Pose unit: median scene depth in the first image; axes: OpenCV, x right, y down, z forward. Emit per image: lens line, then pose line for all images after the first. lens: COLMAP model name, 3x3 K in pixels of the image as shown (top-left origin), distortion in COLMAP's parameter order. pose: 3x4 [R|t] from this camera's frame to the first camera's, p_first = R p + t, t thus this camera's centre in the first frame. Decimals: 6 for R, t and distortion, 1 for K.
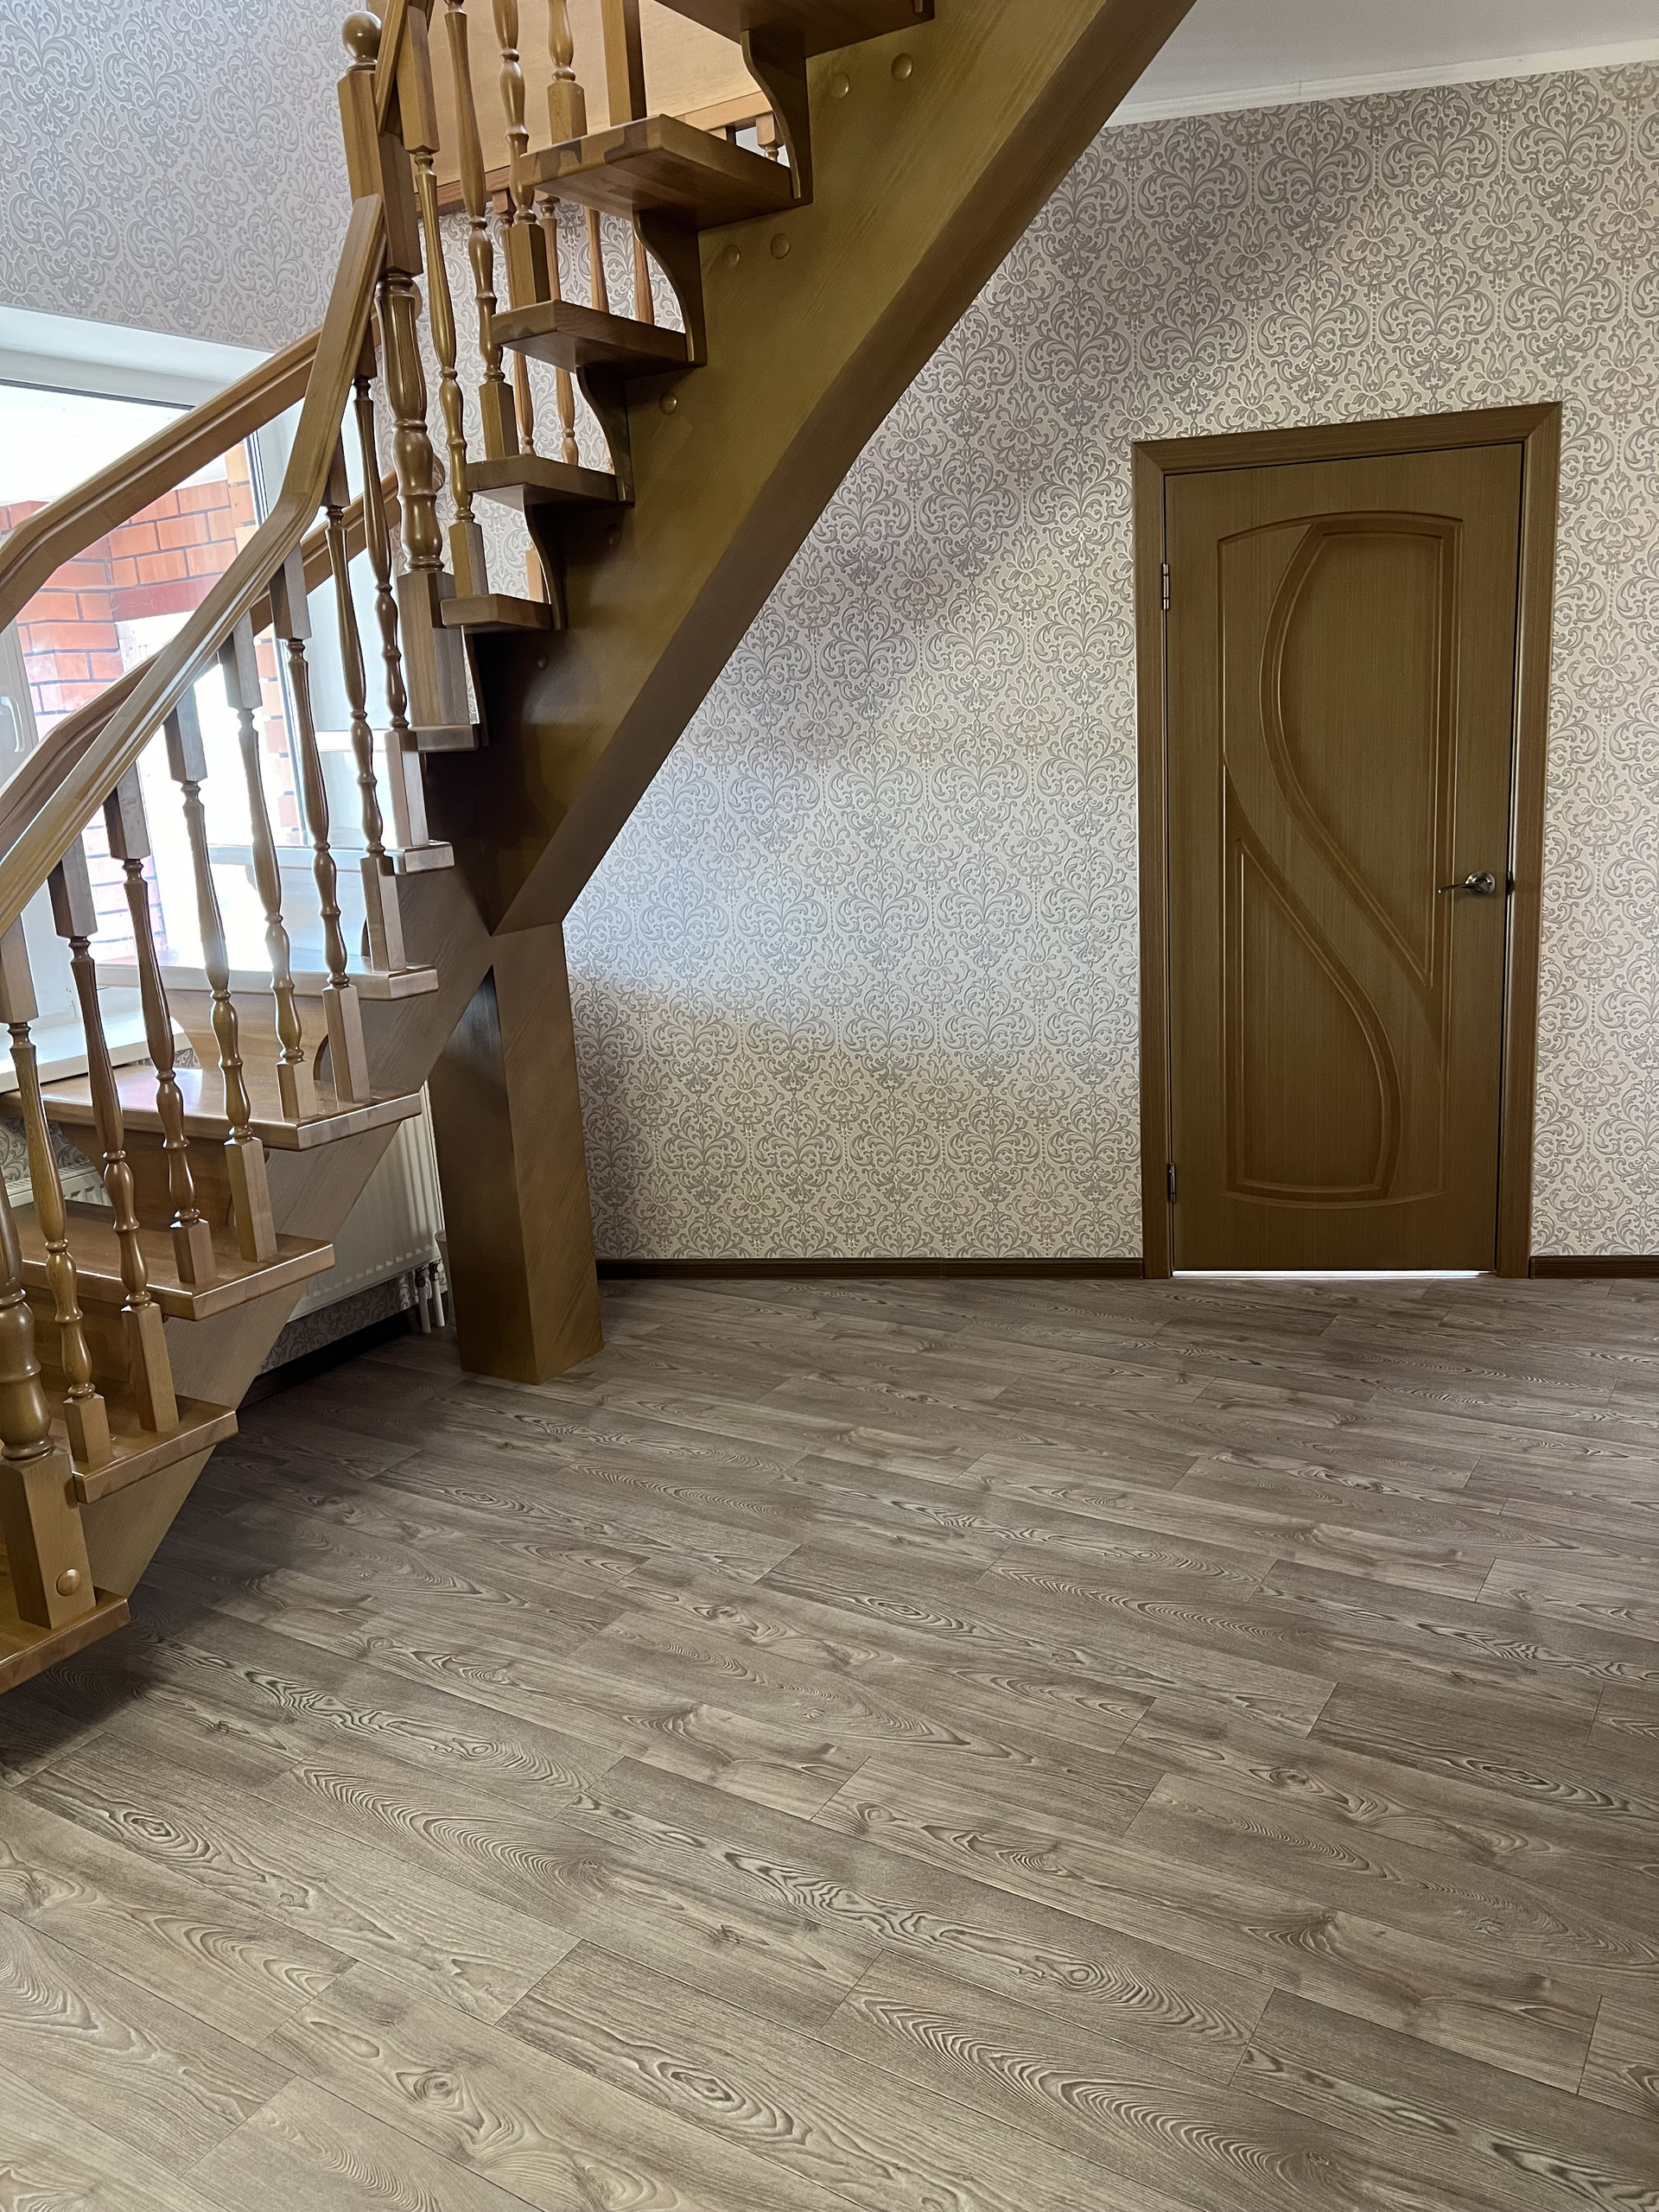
lens RADIAL K [[1688.3, 0, 817.6], [0, 1688.3, 1124.8], [0, 0, 1]] dist [0.061946, -0.057160]
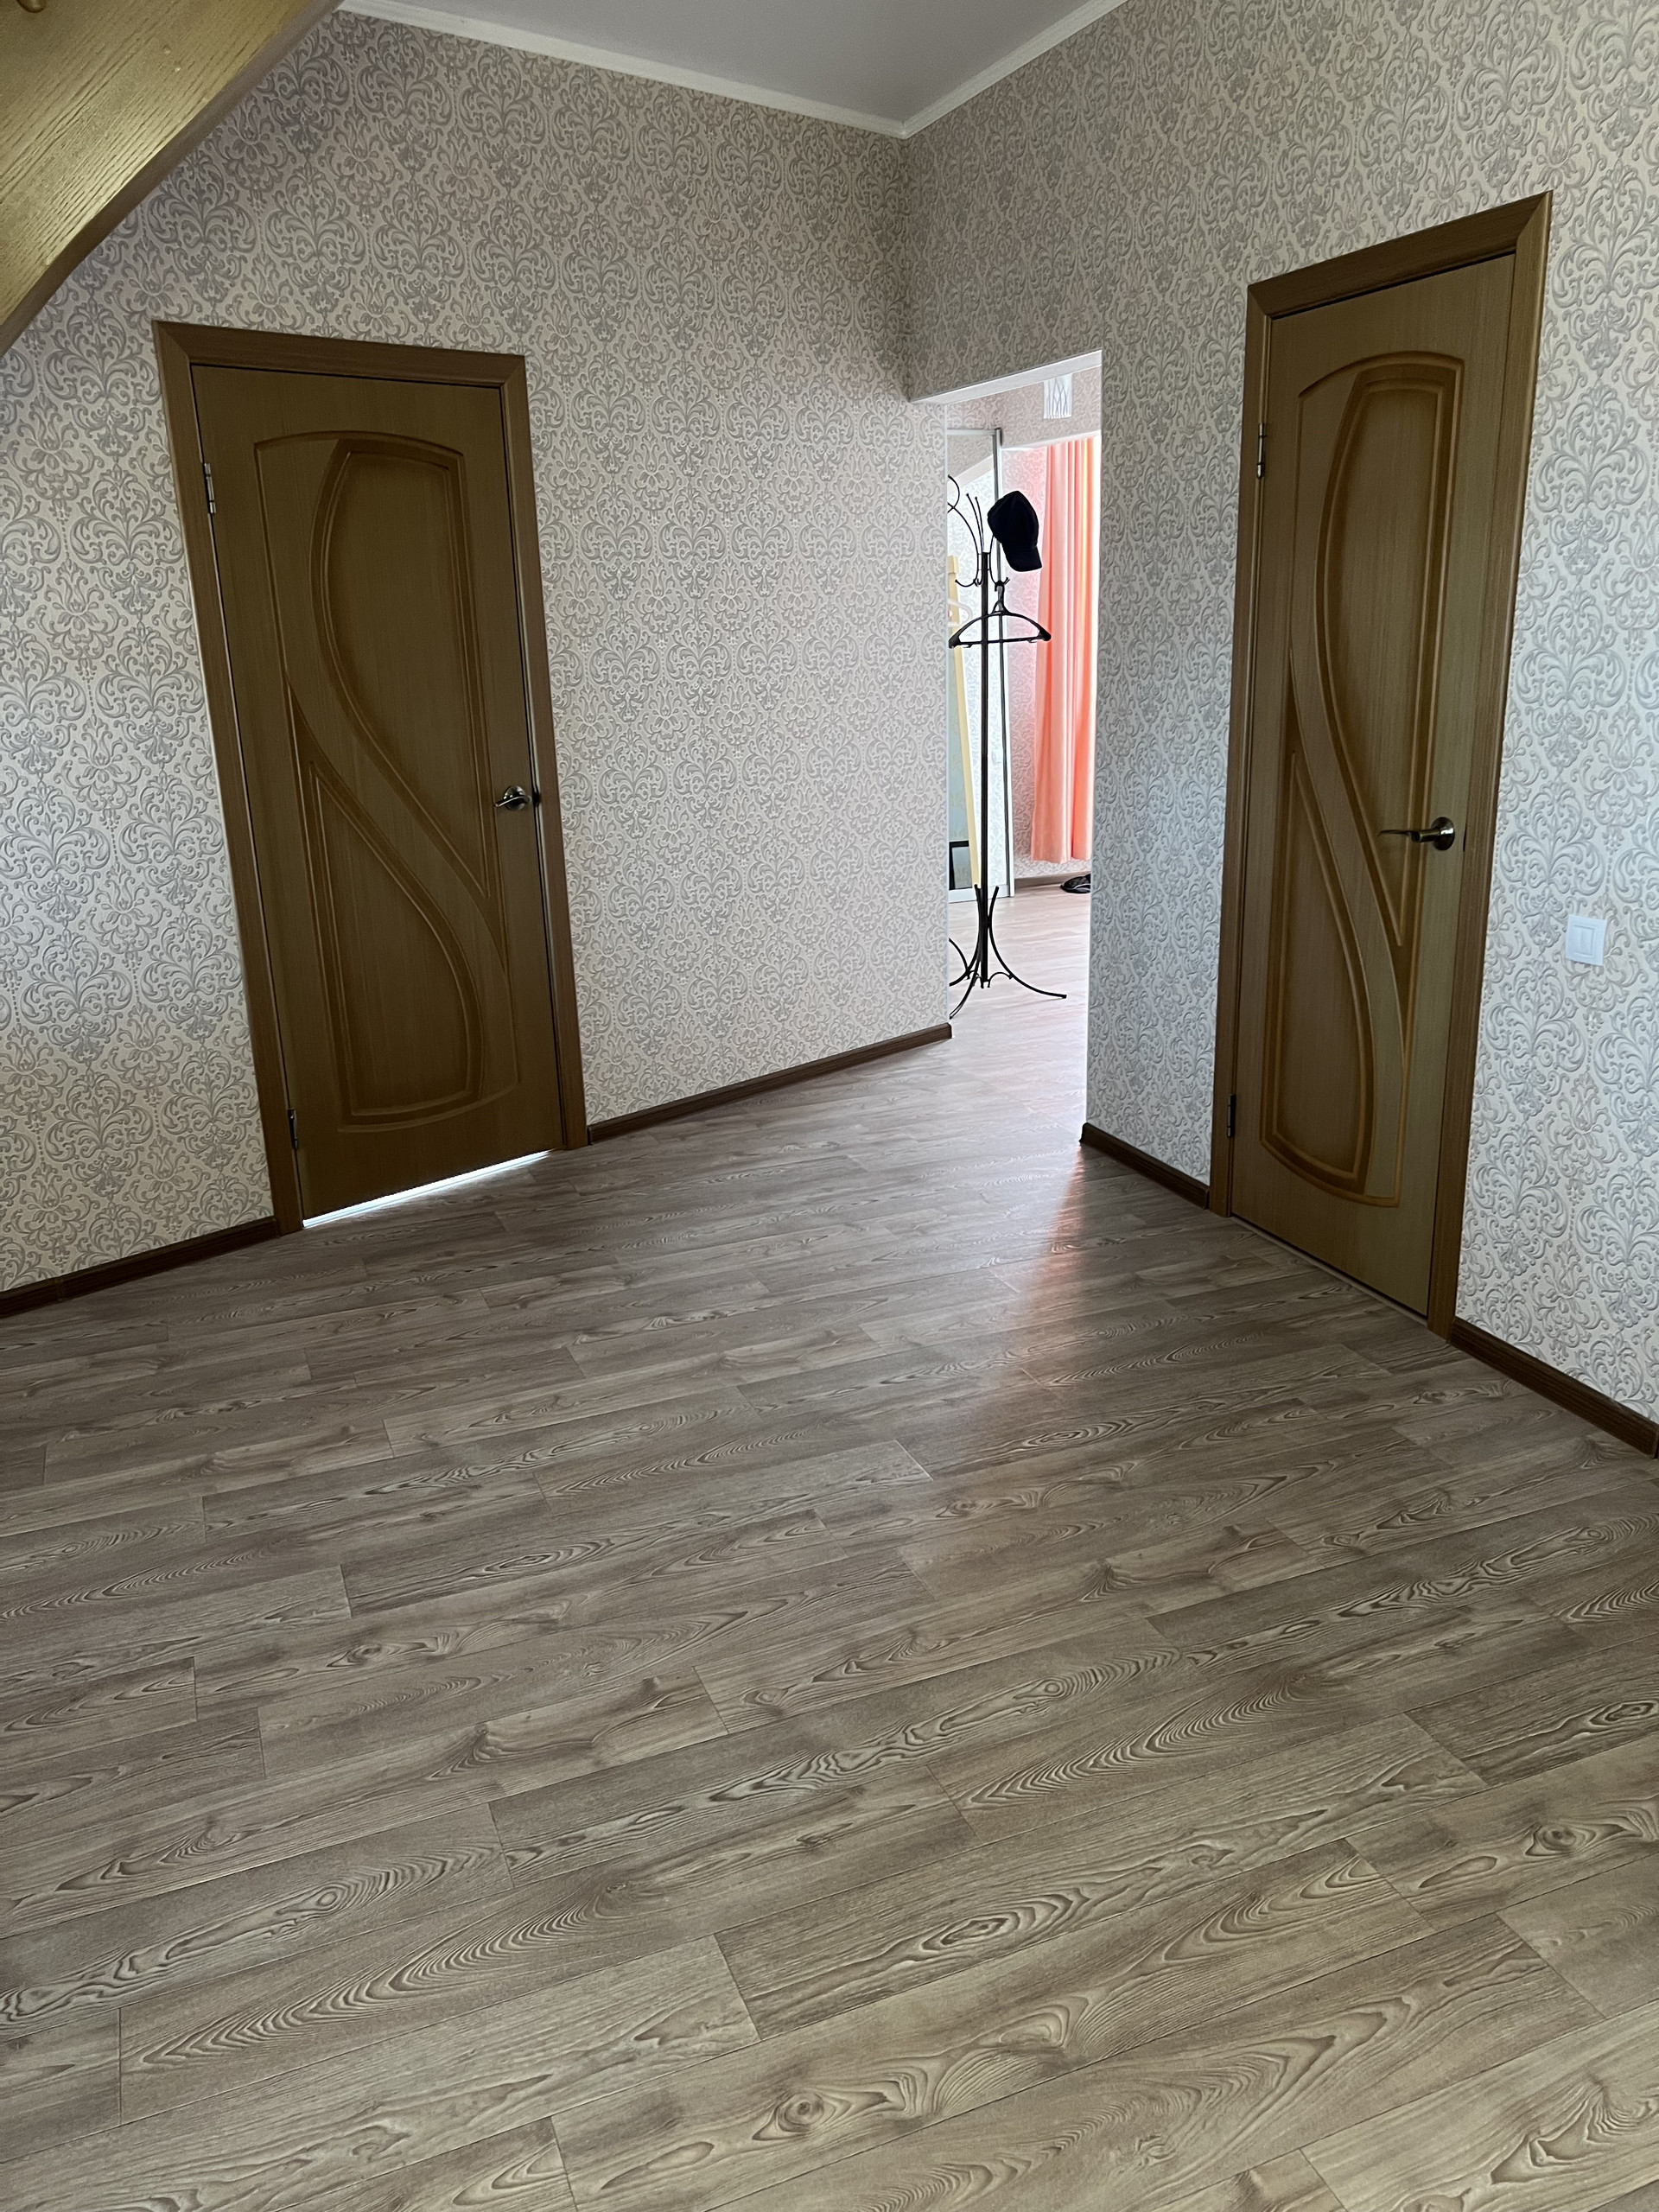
lens RADIAL K [[1688.3, 0, 828.2], [0, 1688.3, 1125.6], [0, 0, 1]] dist [0.061946, -0.057160]
pose [[0.580637, -0.198583, 0.789573, -0.490907], [0.189234, 0.976156, 0.106351, -0.016321], [-0.791866, 0.087663, 0.604371, 0.249013]]
